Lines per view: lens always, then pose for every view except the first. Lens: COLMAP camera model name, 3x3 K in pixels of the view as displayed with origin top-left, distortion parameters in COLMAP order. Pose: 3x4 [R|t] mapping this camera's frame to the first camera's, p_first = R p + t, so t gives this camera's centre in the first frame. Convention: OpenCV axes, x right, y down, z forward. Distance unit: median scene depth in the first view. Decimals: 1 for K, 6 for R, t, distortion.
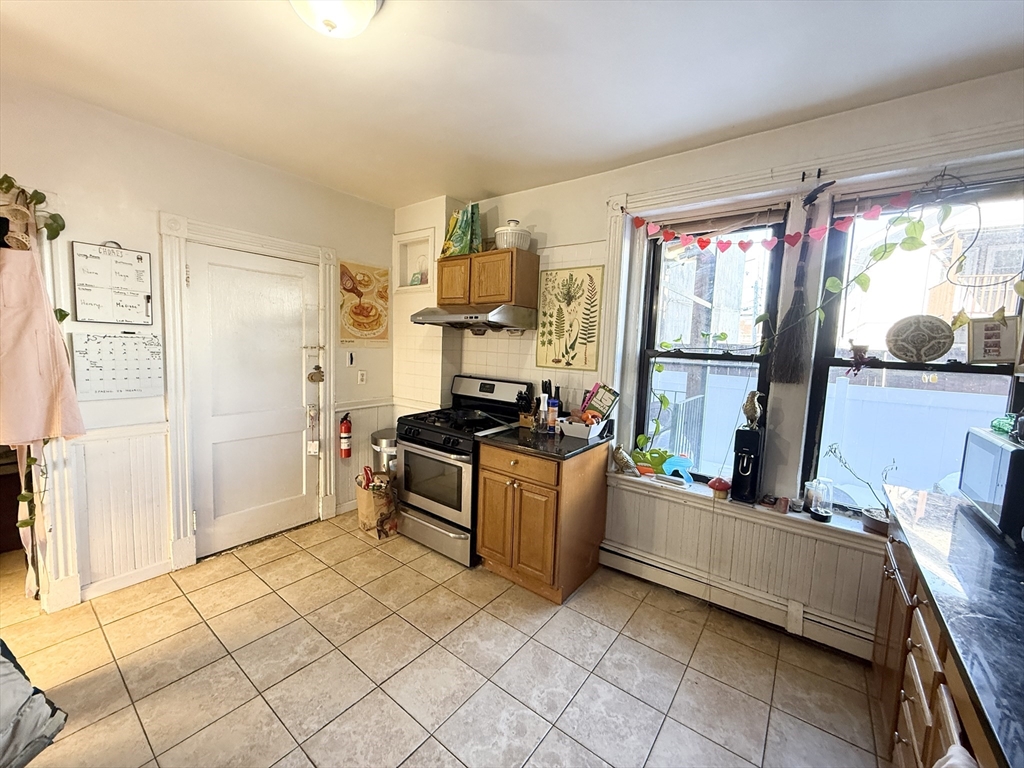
lens RADIAL K [[404.9, 0, 509.4], [0, 404.9, 383.4], [0, 0, 1]] dist [-0.000779, 0.000305]
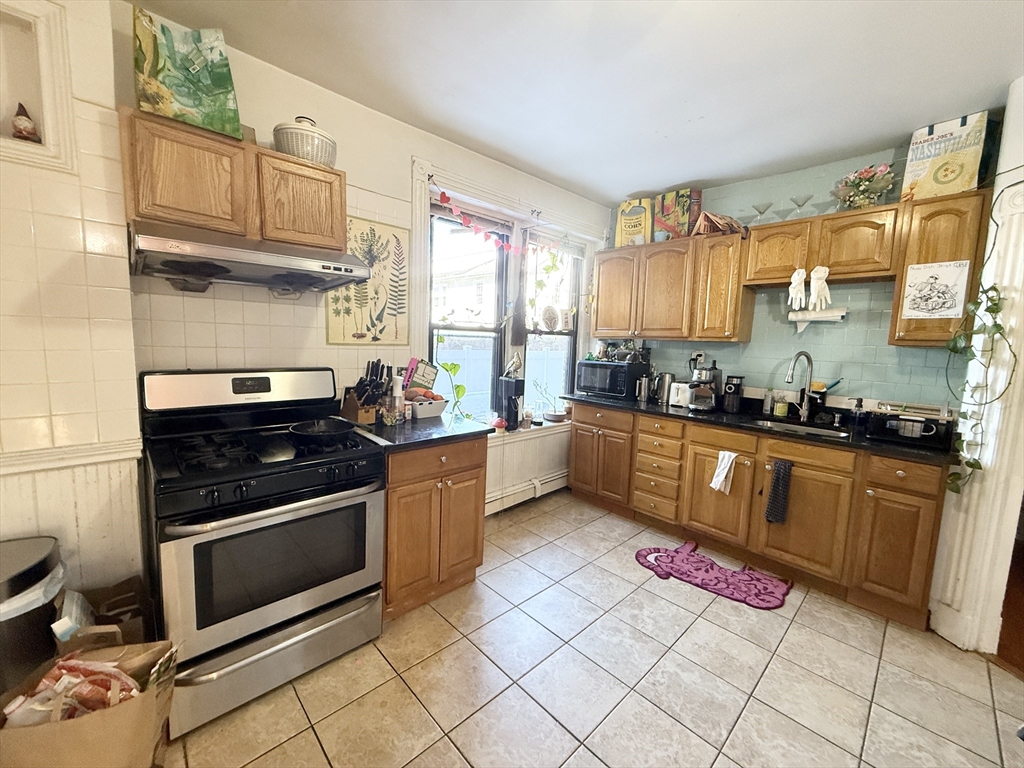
lens RADIAL K [[404.9, 0, 508.6], [0, 404.9, 382.4], [0, 0, 1]] dist [-0.000779, 0.000305]
pose [[0.163465, -0.140075, 0.976554, -0.691901], [0.066815, 0.989168, 0.130700, -0.054953], [-0.984284, 0.043883, 0.171054, 0.650026]]
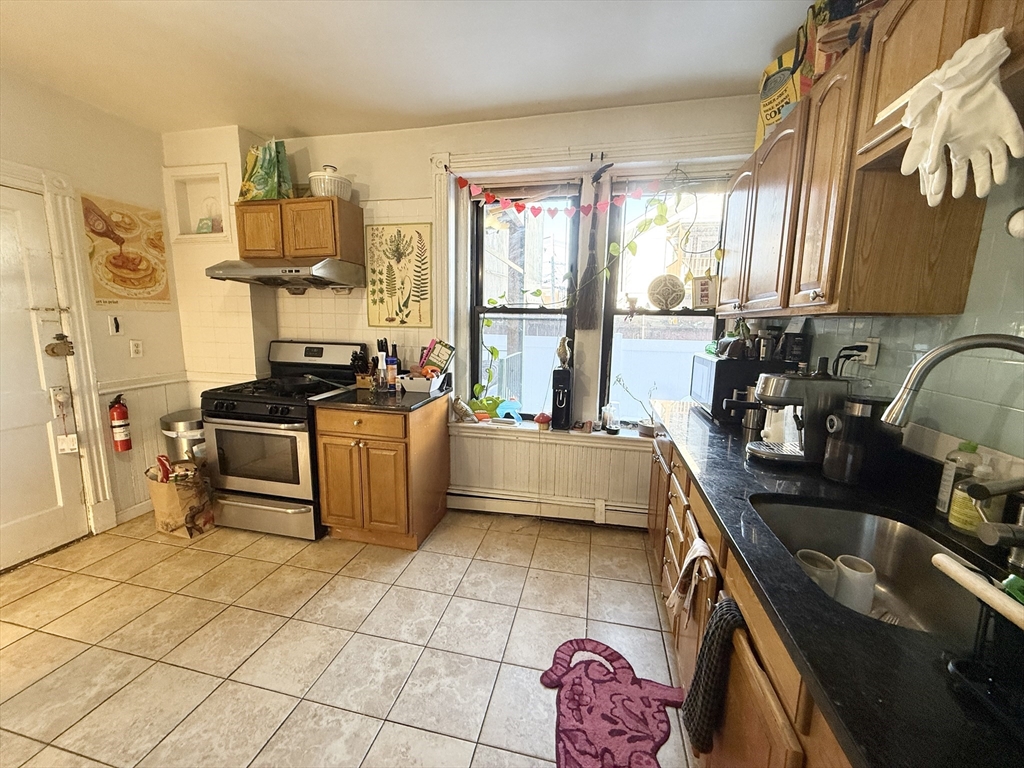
lens RADIAL K [[404.9, 0, 507.8], [0, 404.9, 382.7], [0, 0, 1]] dist [-0.000779, 0.000305]
pose [[0.908254, -0.085958, 0.409496, -0.045507], [0.058171, 0.995107, 0.079863, 0.039639], [-0.414357, -0.048715, 0.908810, -0.027504]]
